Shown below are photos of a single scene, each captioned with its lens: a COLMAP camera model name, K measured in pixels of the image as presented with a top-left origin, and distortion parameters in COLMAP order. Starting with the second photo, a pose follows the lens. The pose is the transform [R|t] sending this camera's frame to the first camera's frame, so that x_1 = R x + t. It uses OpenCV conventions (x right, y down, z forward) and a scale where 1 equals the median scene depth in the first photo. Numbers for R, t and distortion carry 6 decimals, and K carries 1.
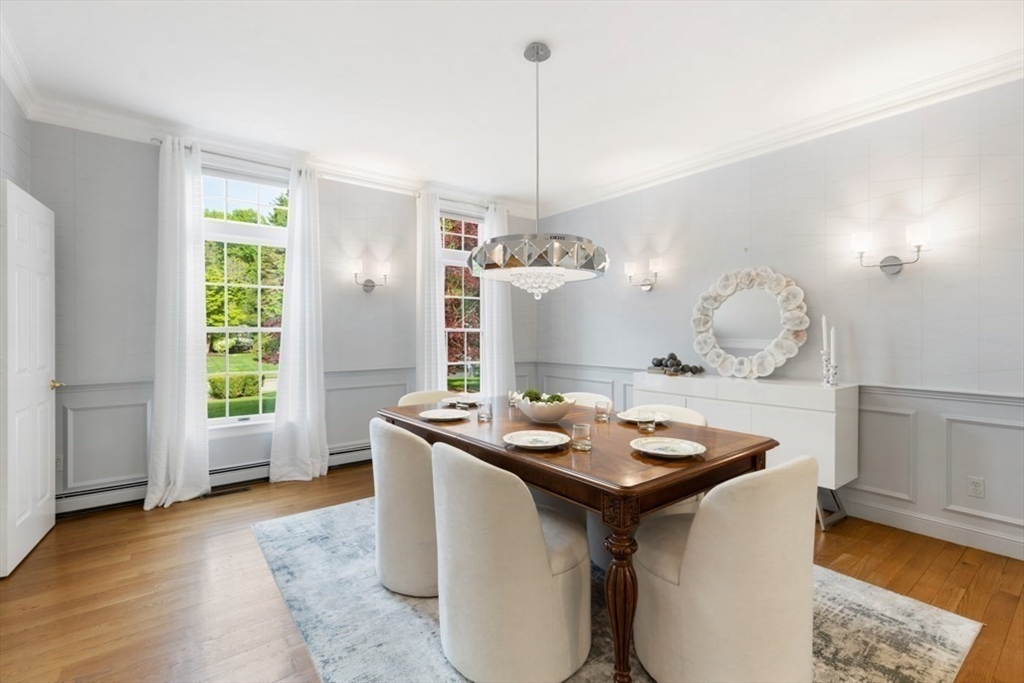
lens RADIAL K [[462.3, 0, 512.0], [0, 462.3, 341.5], [0, 0, 1]] dist [0.002053, 0.000012]
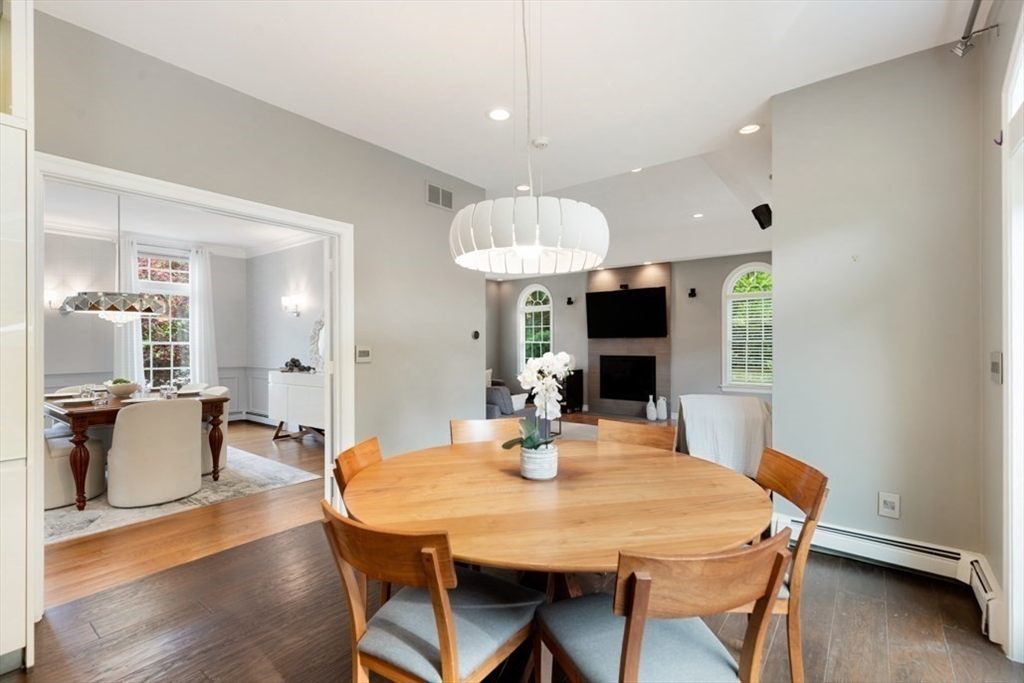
lens RADIAL K [[462.3, 0, 512.0], [0, 462.3, 341.5], [0, 0, 1]] dist [0.002053, 0.000012]
pose [[0.964616, -0.001894, 0.263651, 0.528671], [0.008360, 0.999691, -0.023406, 0.010033], [-0.263526, 0.024782, 0.964334, -0.555432]]
